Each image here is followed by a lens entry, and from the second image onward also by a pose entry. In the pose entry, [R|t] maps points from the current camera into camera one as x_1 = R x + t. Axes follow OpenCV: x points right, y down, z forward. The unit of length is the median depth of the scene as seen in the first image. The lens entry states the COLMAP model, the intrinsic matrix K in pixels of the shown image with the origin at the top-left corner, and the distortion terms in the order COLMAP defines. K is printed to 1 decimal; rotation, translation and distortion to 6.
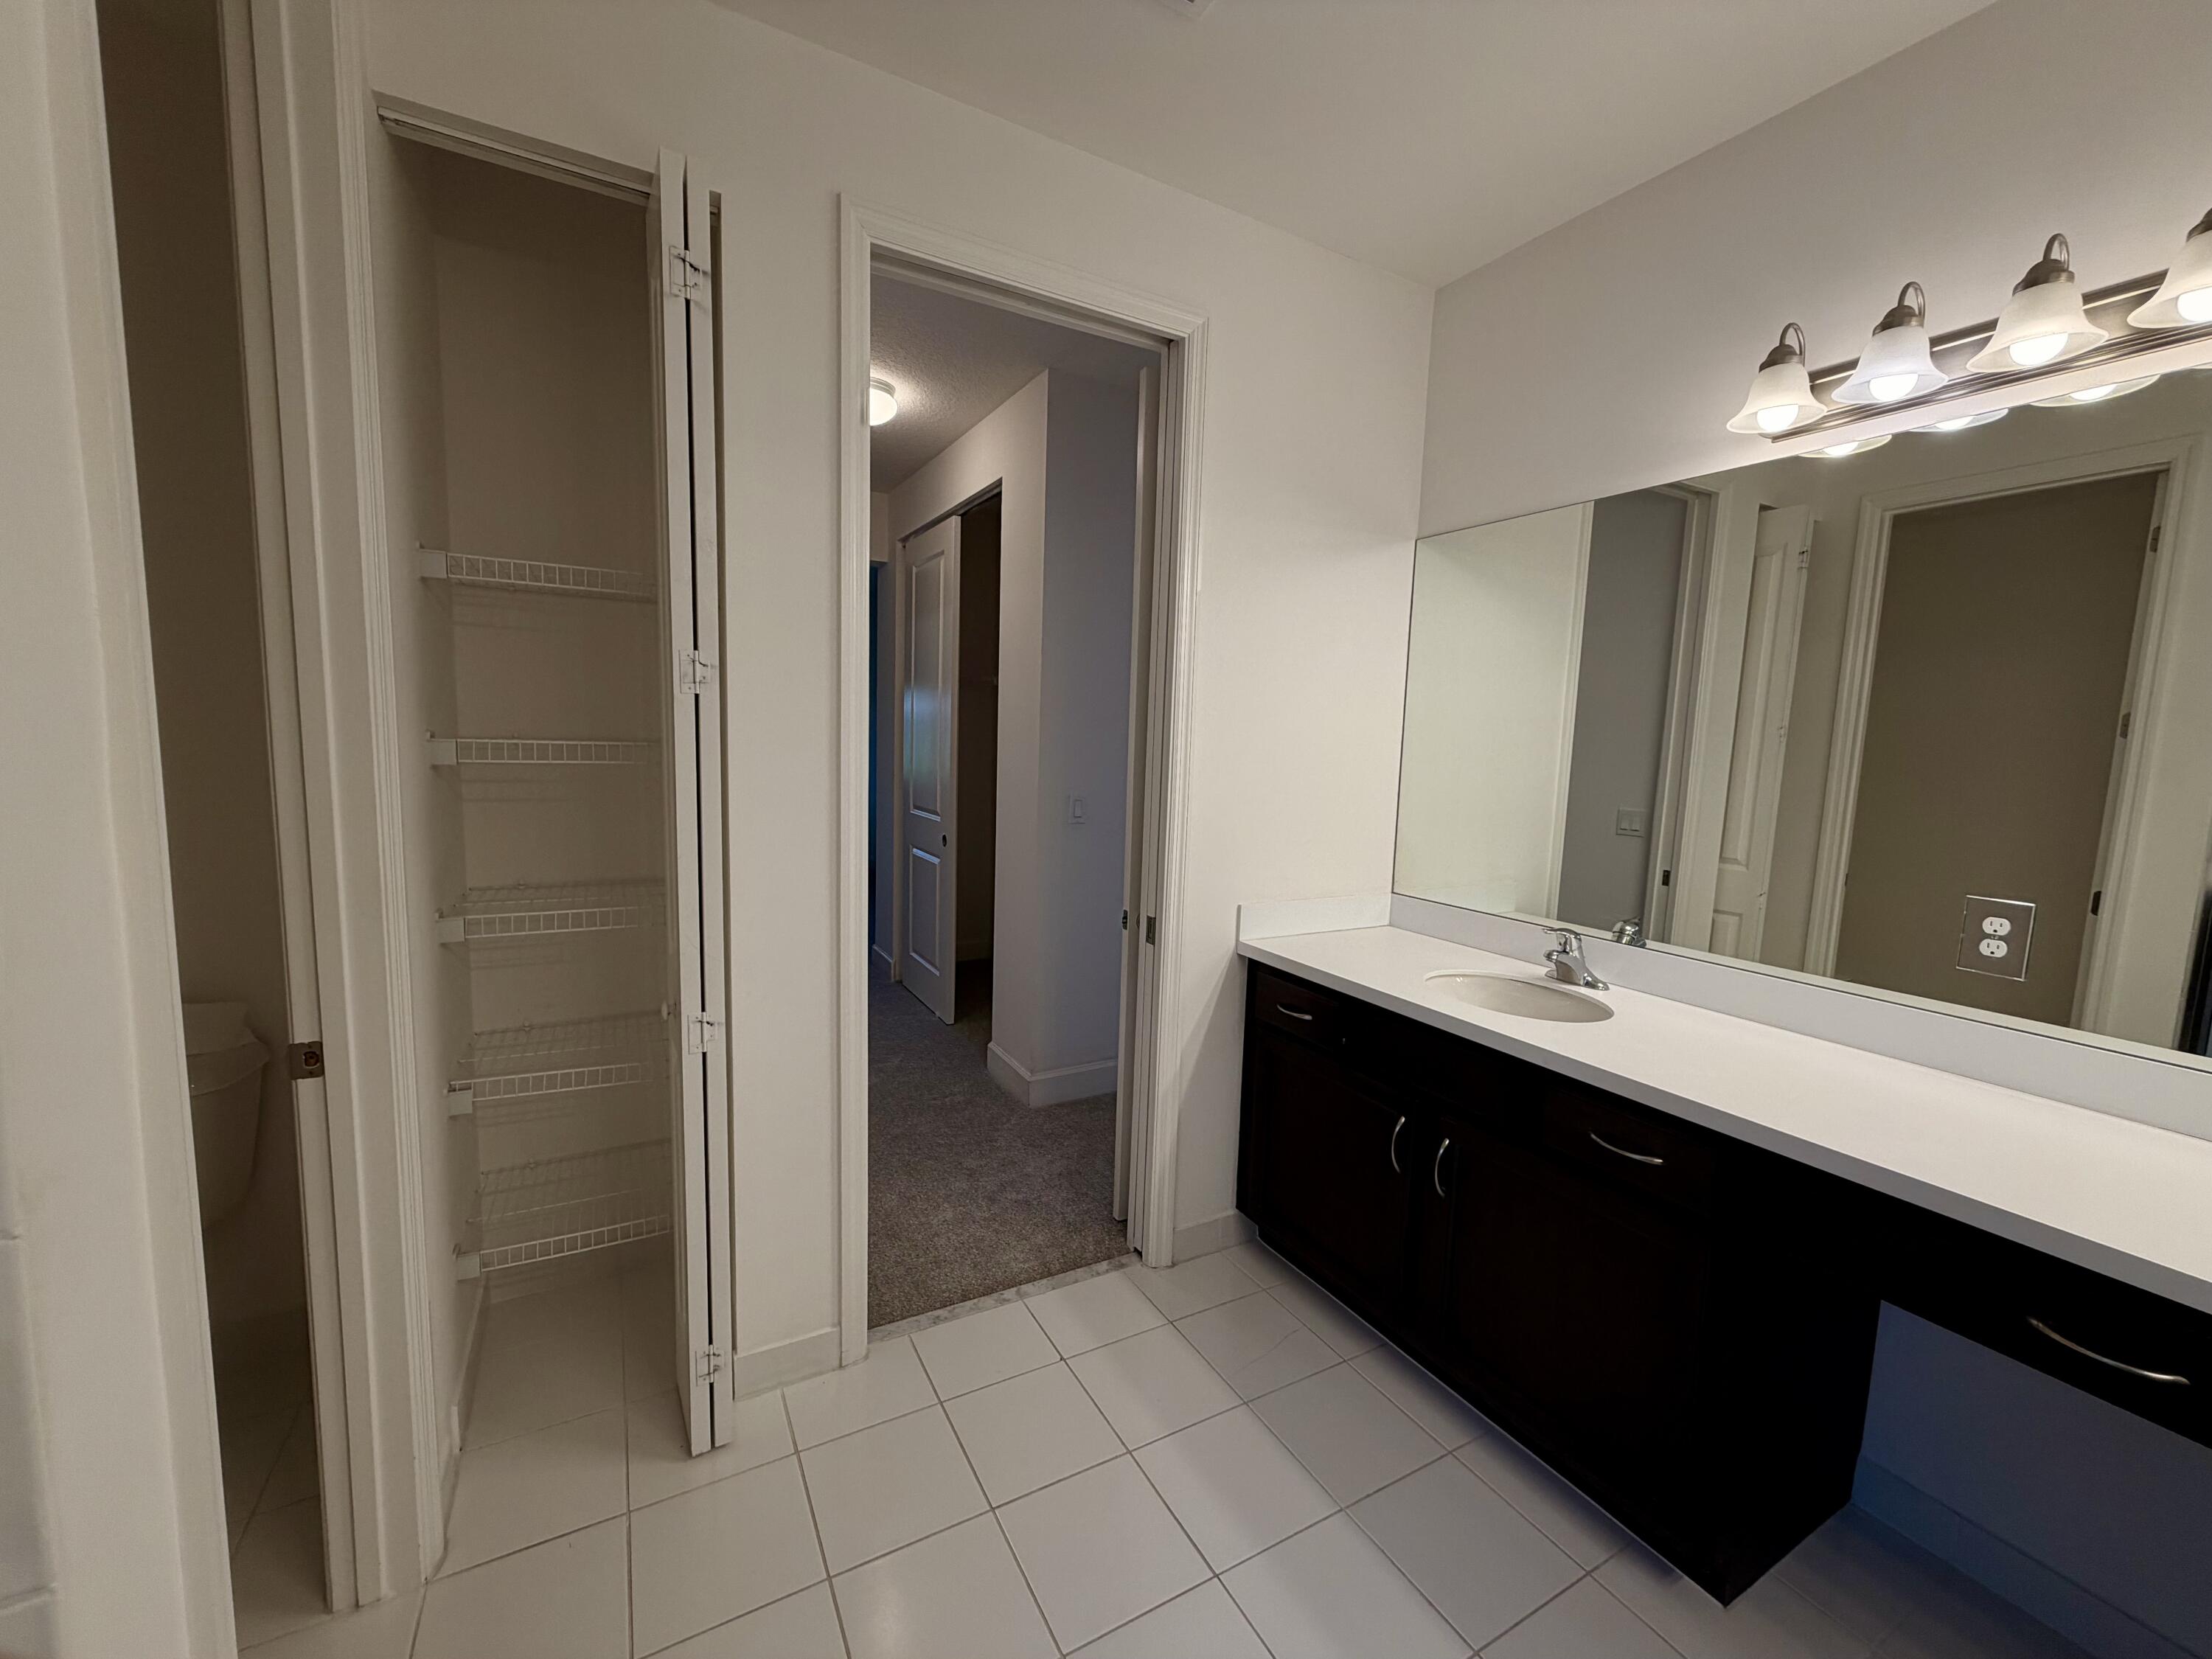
lens RADIAL K [[886.0, 0, 1104.5], [0, 886.0, 836.6], [0, 0, 1]] dist [0.001288, 0.000140]
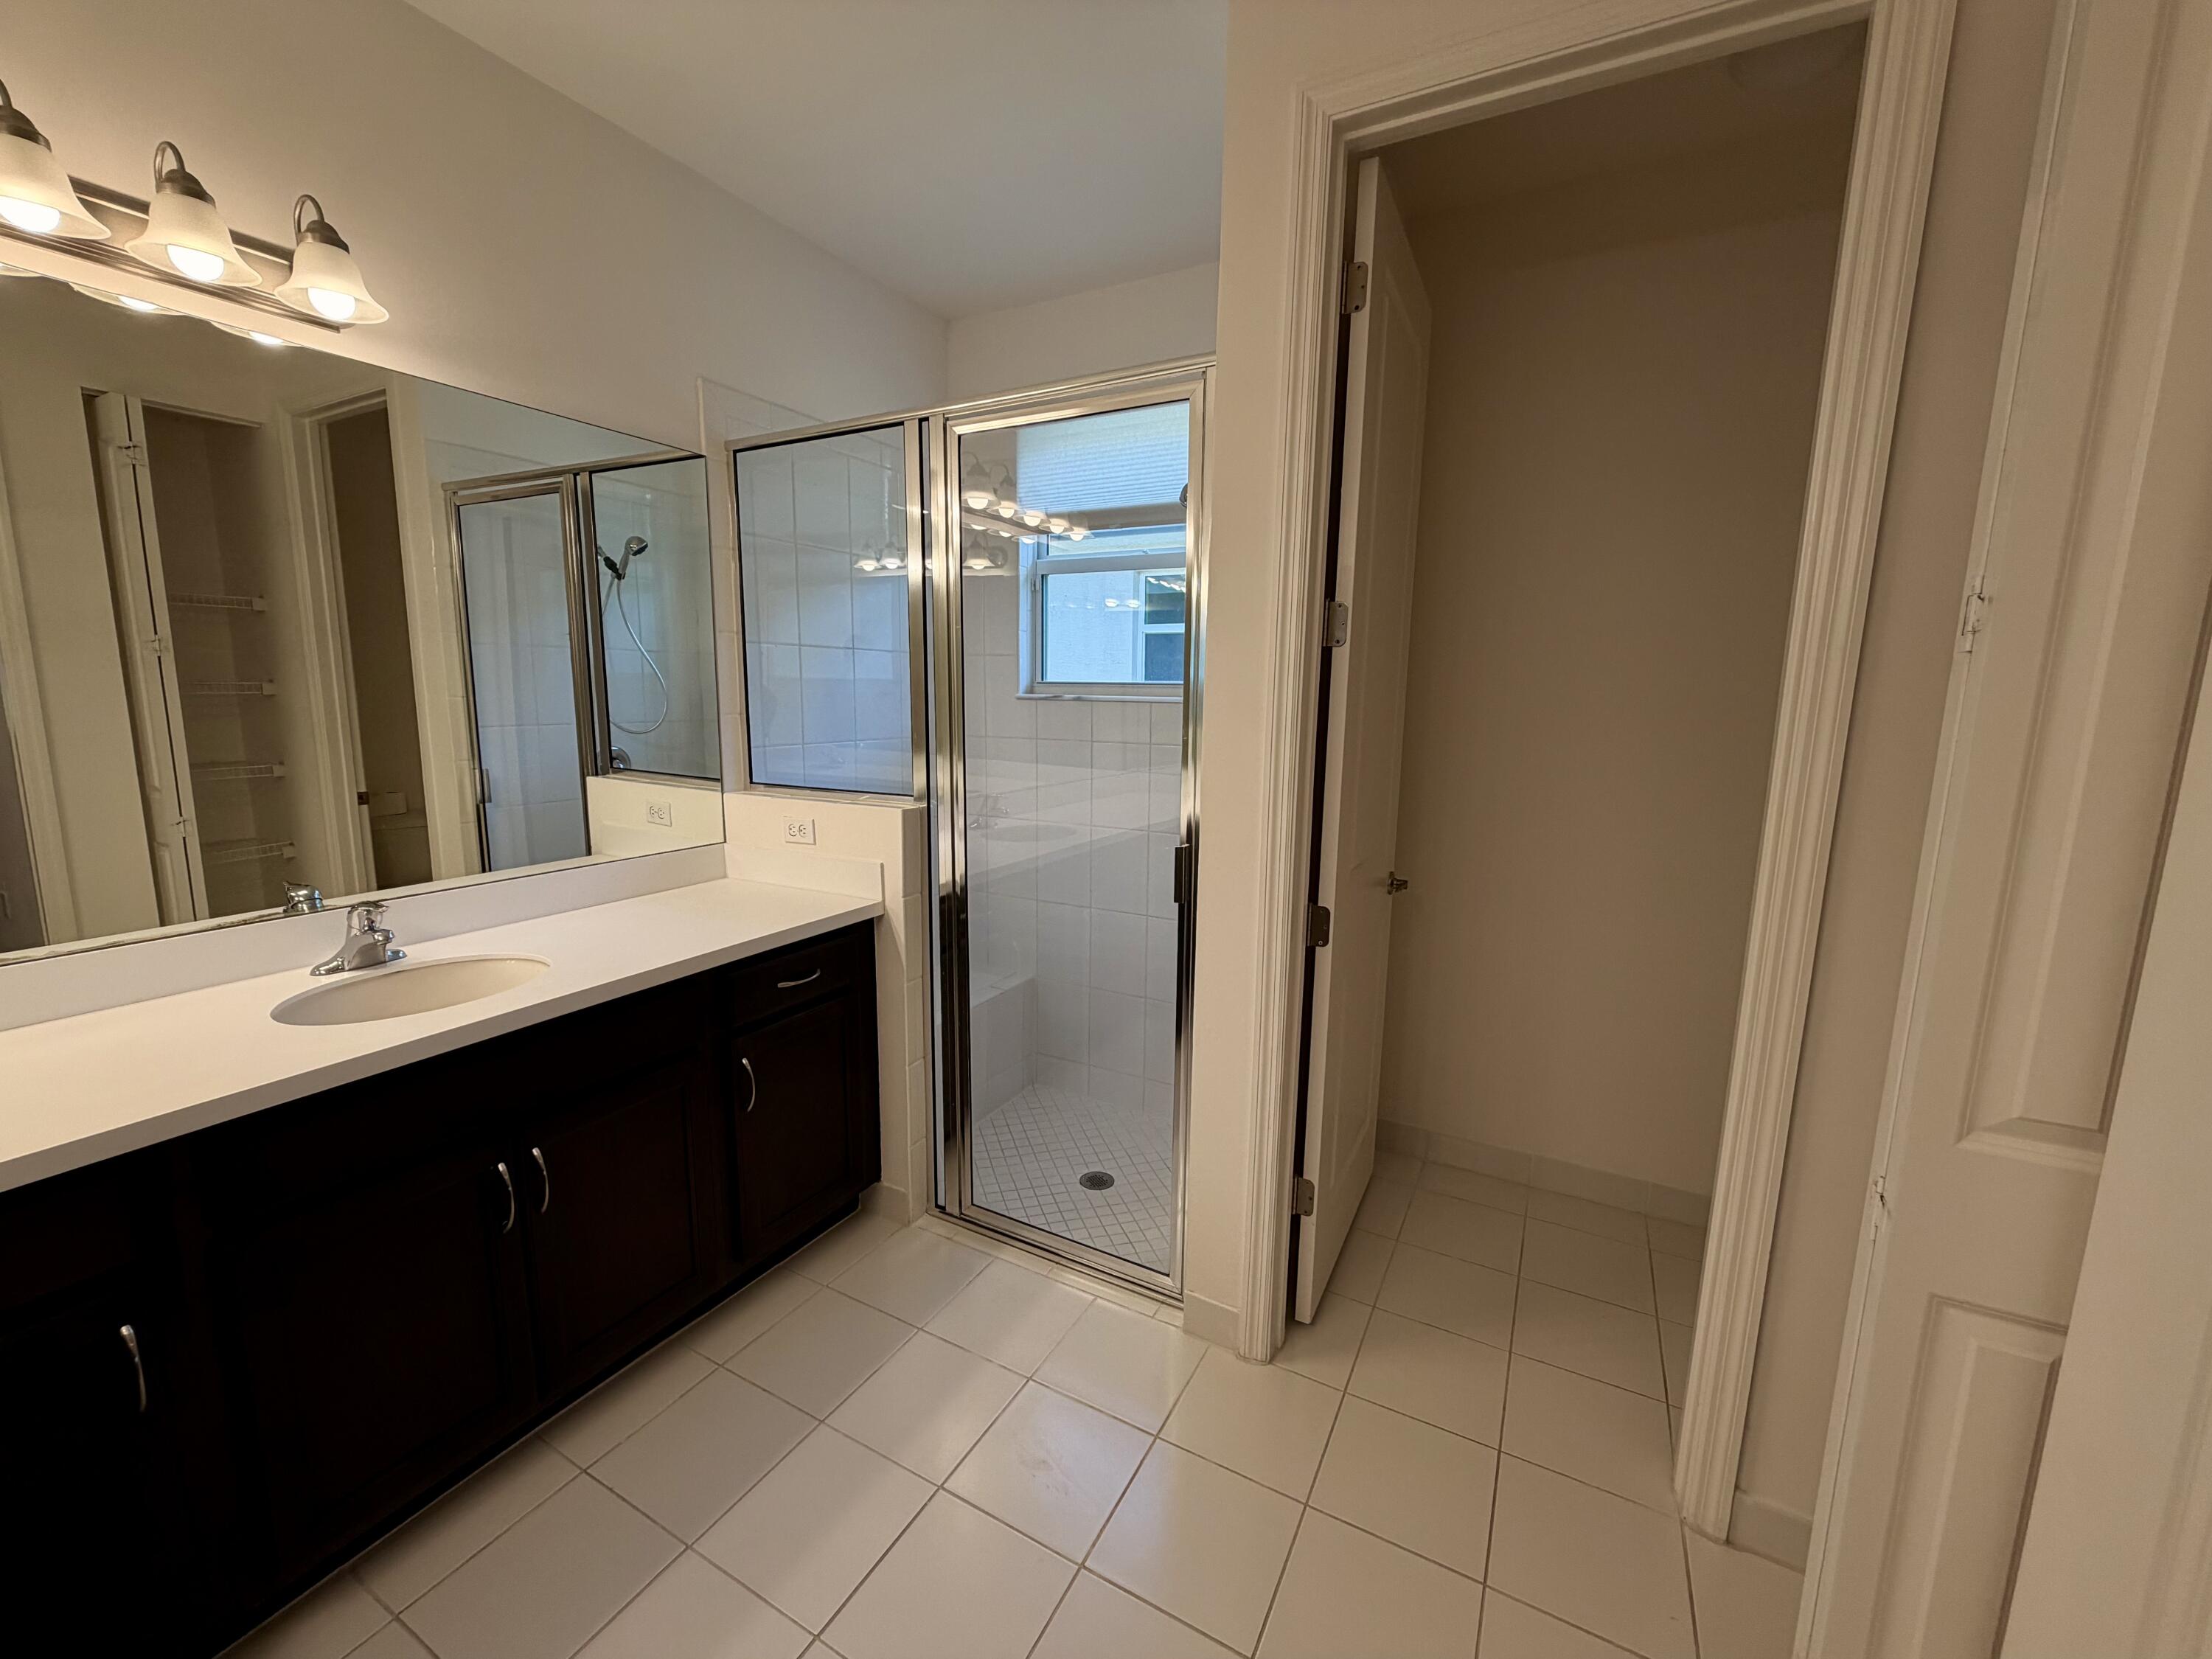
lens RADIAL K [[886.0, 0, 1101.9], [0, 886.0, 827.2], [0, 0, 1]] dist [0.001288, 0.000140]
pose [[-0.540049, -0.167811, 0.824734, -0.460672], [0.061641, 0.969403, 0.237610, -0.101468], [-0.839373, 0.179158, -0.513182, 0.769486]]
